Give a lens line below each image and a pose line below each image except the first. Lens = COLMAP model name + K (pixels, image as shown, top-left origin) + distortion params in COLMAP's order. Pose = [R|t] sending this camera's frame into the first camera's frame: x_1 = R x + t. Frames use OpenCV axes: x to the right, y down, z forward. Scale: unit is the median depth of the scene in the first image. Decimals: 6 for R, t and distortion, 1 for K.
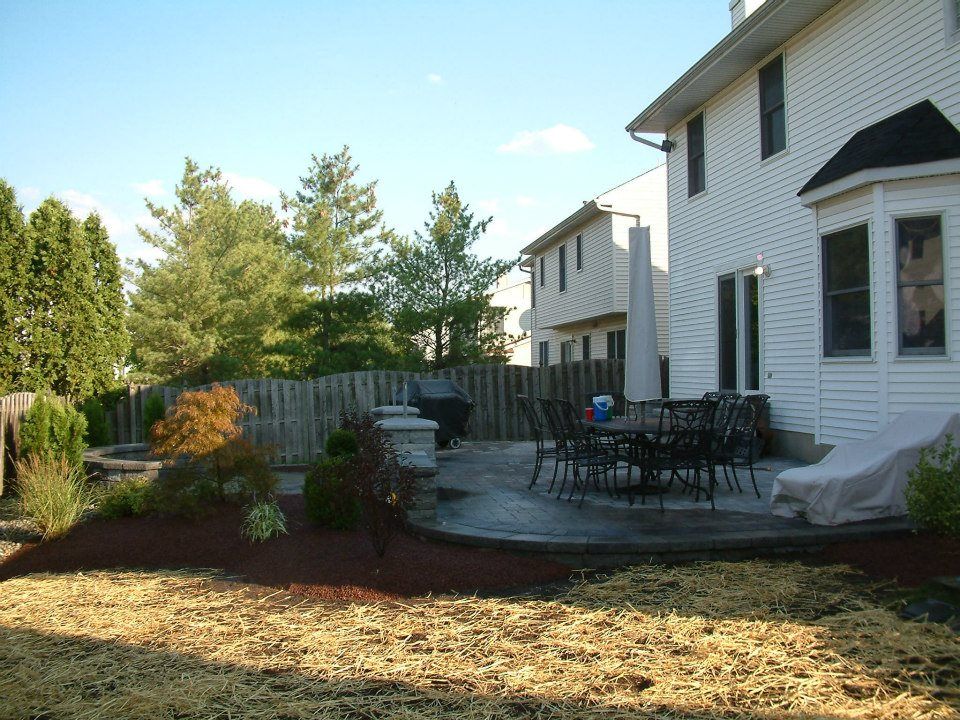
lens RADIAL K [[1006.6, 0, 480.0], [0, 1006.6, 360.0], [0, 0, 1]] dist [-0.237356, 0.209486]
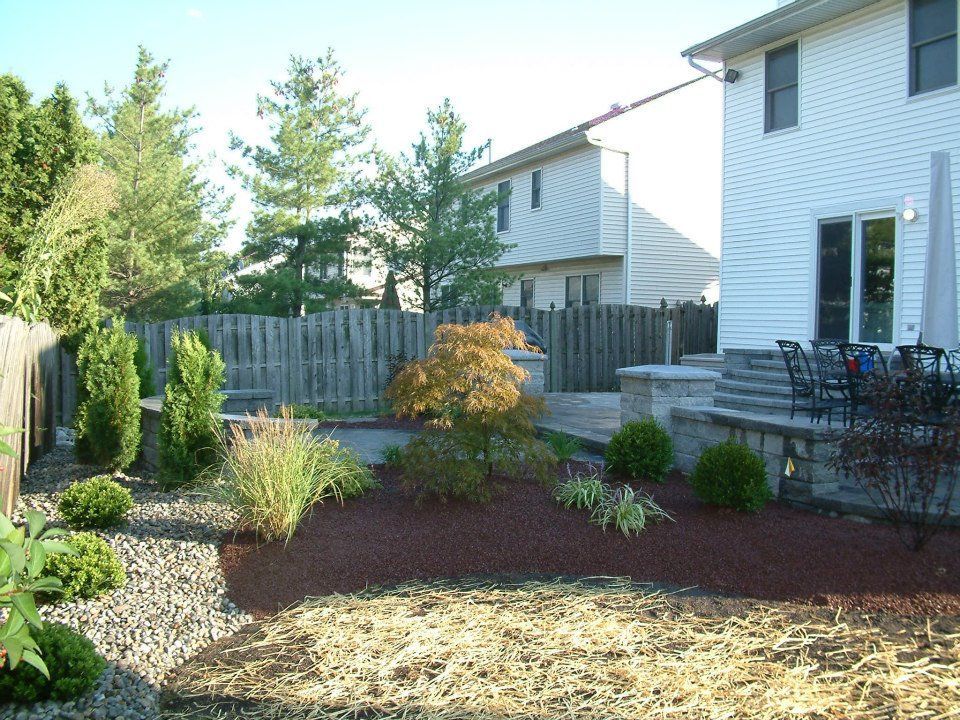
lens RADIAL K [[1006.6, 0, 480.0], [0, 1006.6, 360.0], [0, 0, 1]] dist [-0.237356, 0.209486]
pose [[0.972933, 0.021231, 0.230108, -0.213212], [-0.032876, 0.998359, 0.046891, 0.011267], [-0.228735, -0.053187, 0.972035, 0.137499]]
